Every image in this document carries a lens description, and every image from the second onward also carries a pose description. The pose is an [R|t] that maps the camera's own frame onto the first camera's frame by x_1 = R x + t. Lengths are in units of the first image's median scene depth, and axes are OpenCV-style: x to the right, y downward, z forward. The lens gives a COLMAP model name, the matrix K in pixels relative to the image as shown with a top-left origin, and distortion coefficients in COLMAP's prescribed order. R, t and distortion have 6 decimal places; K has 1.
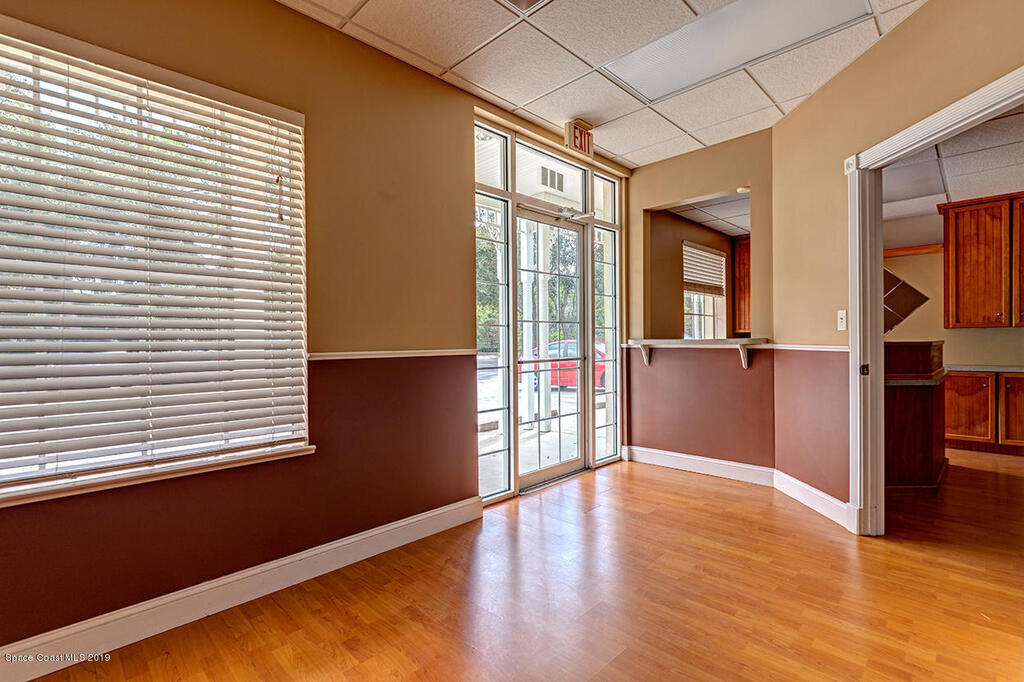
lens RADIAL K [[474.9, 0, 512.3], [0, 474.9, 340.7], [0, 0, 1]] dist [-0.000990, 0.000425]
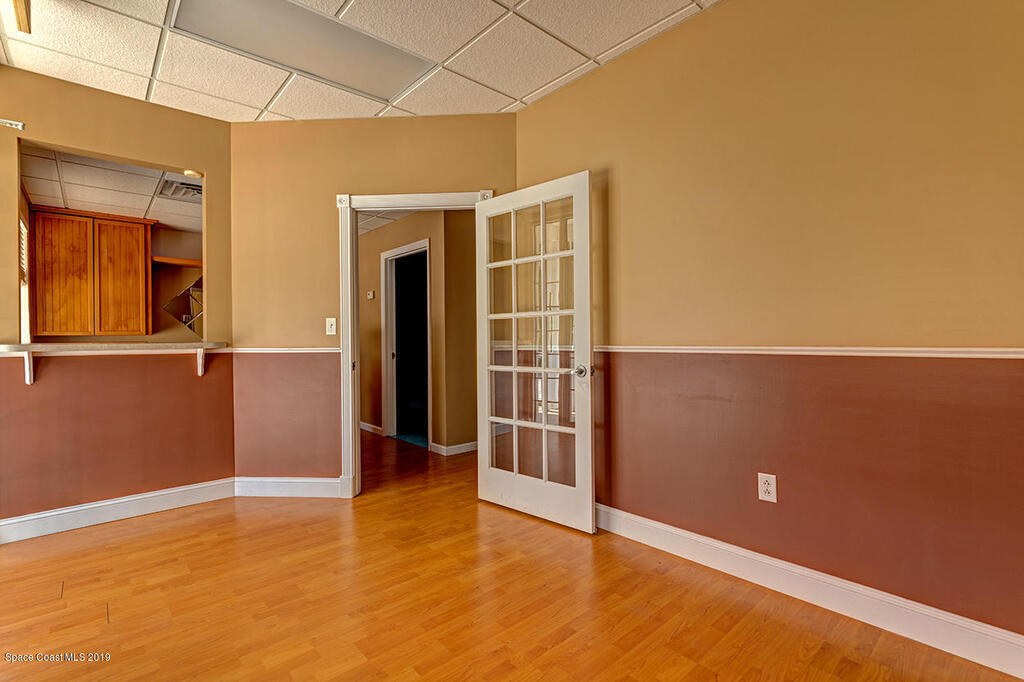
lens RADIAL K [[474.9, 0, 509.9], [0, 474.9, 340.5], [0, 0, 1]] dist [-0.000990, 0.000425]
pose [[0.062066, 0.004062, 0.998064, -0.309995], [0.009375, 0.999945, -0.004652, 0.001536], [-0.998028, 0.009645, 0.062024, 0.309470]]
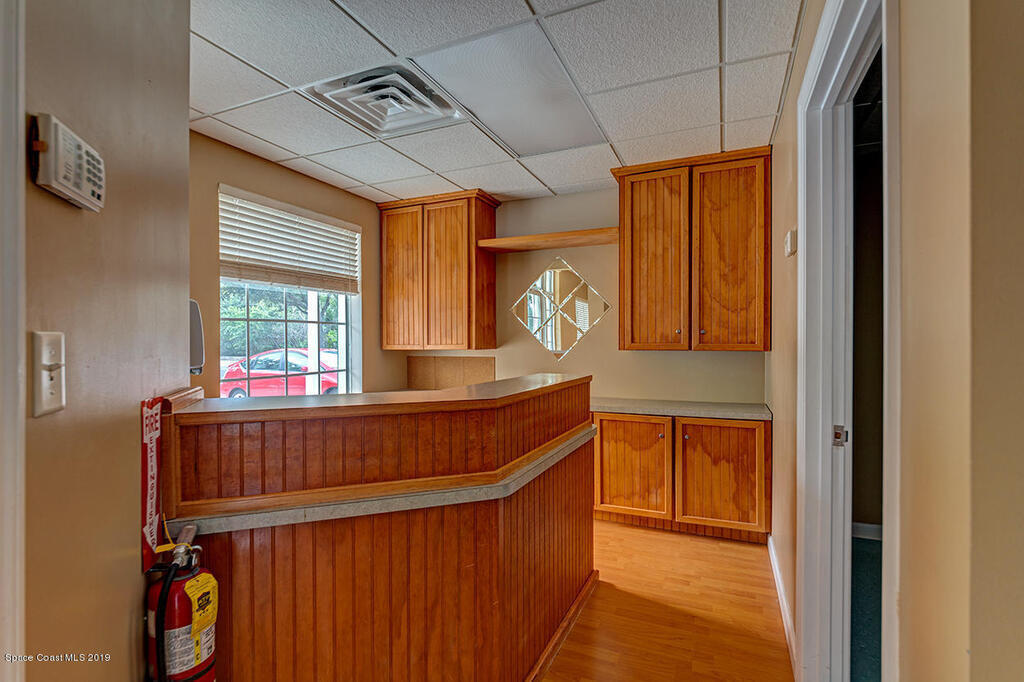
lens RADIAL K [[489.4, 0, 507.4], [0, 489.4, 341.1], [0, 0, 1]] dist [0.001106, 0.000017]
pose [[0.935727, 0.009007, 0.352610, 0.553588], [-0.006363, 0.999942, -0.008657, -0.034736], [-0.352667, 0.005857, 0.935730, 0.428748]]
